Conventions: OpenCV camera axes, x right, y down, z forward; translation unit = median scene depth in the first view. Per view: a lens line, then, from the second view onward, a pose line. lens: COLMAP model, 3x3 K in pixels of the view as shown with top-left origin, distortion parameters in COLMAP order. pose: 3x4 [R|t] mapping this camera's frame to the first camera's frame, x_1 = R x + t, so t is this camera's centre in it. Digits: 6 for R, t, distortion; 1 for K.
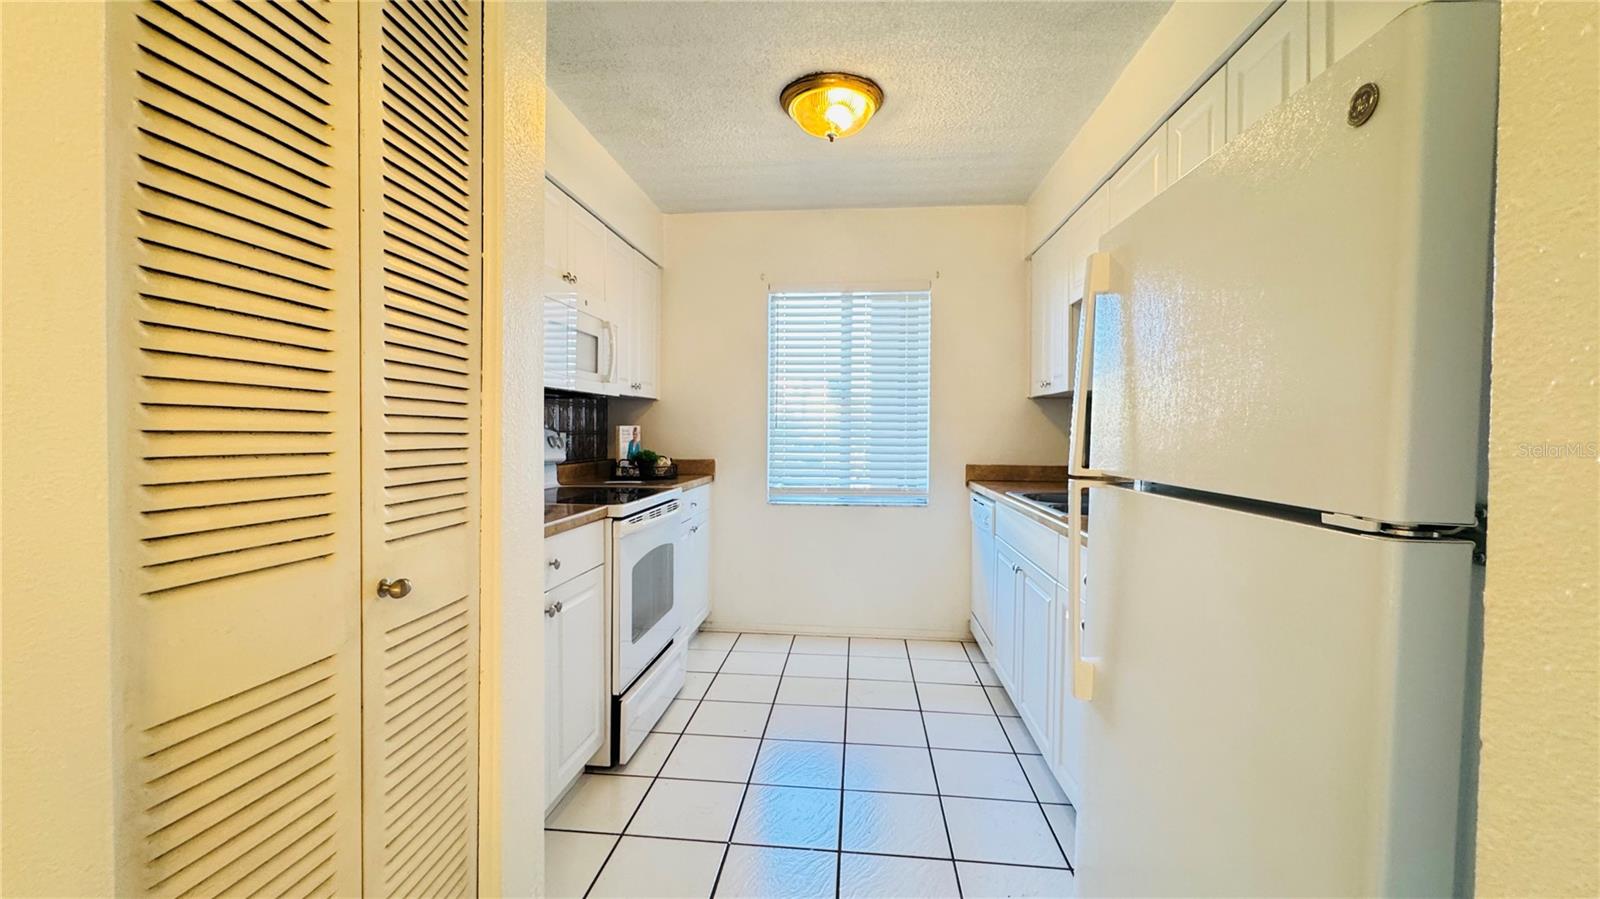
lens RADIAL K [[635.4, 0, 801.7], [0, 635.4, 445.3], [0, 0, 1]] dist [0.003385, -0.000267]
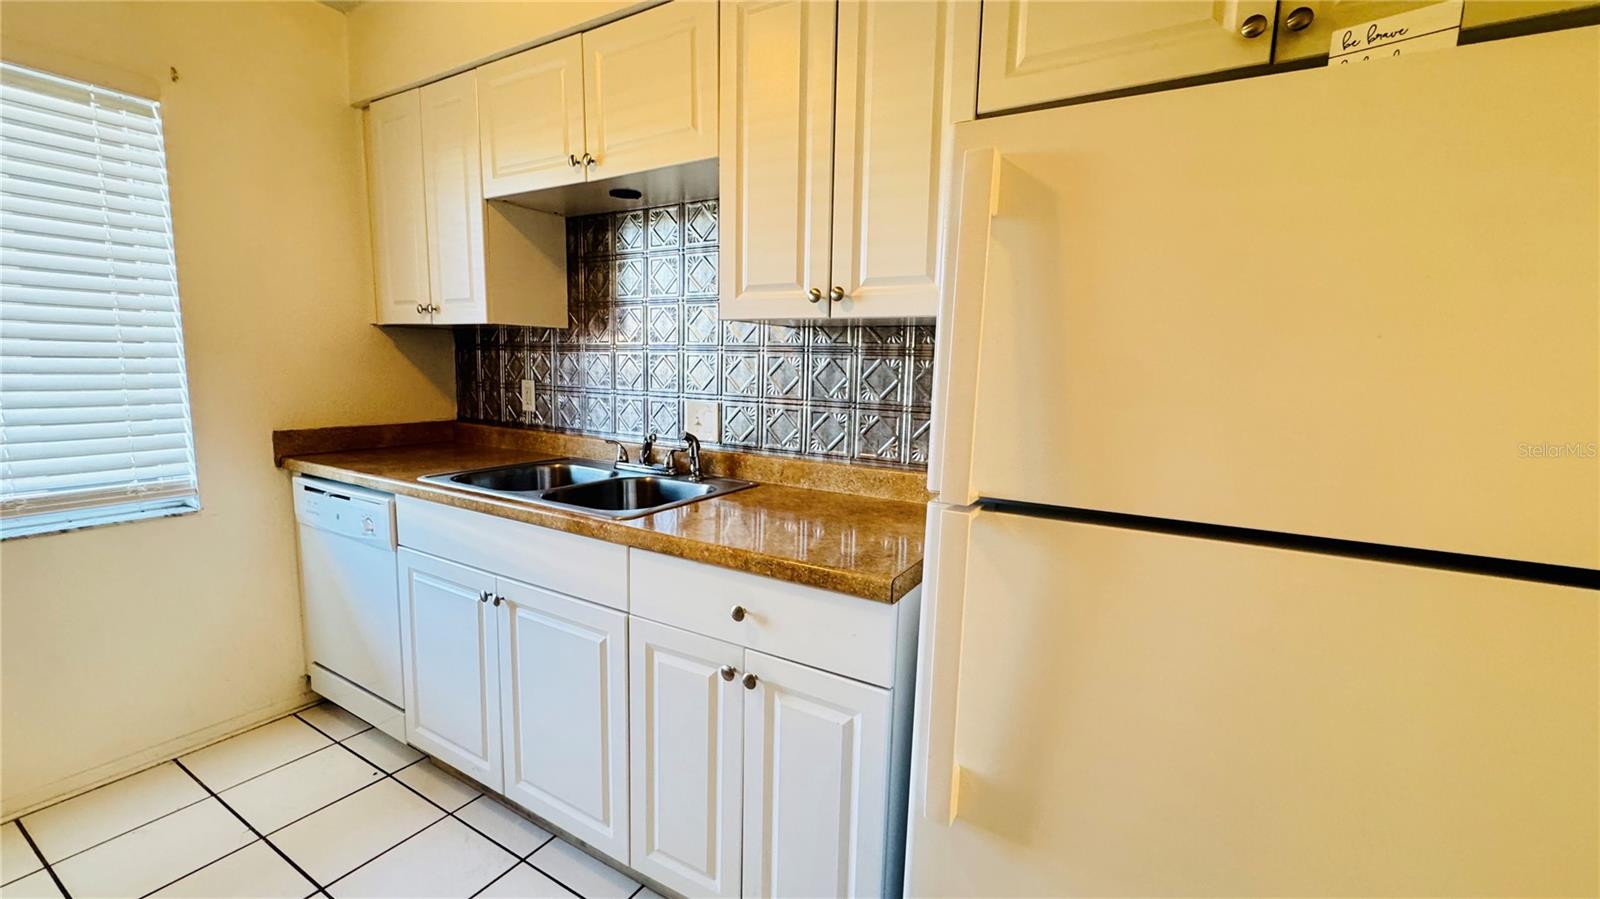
lens RADIAL K [[635.4, 0, 799.7], [0, 635.4, 447.3], [0, 0, 1]] dist [0.003385, -0.000267]
pose [[0.434924, -0.110387, 0.893676, -0.066518], [-0.000440, 0.992431, 0.122799, -0.029393], [-0.900467, -0.053801, 0.431584, 0.298477]]
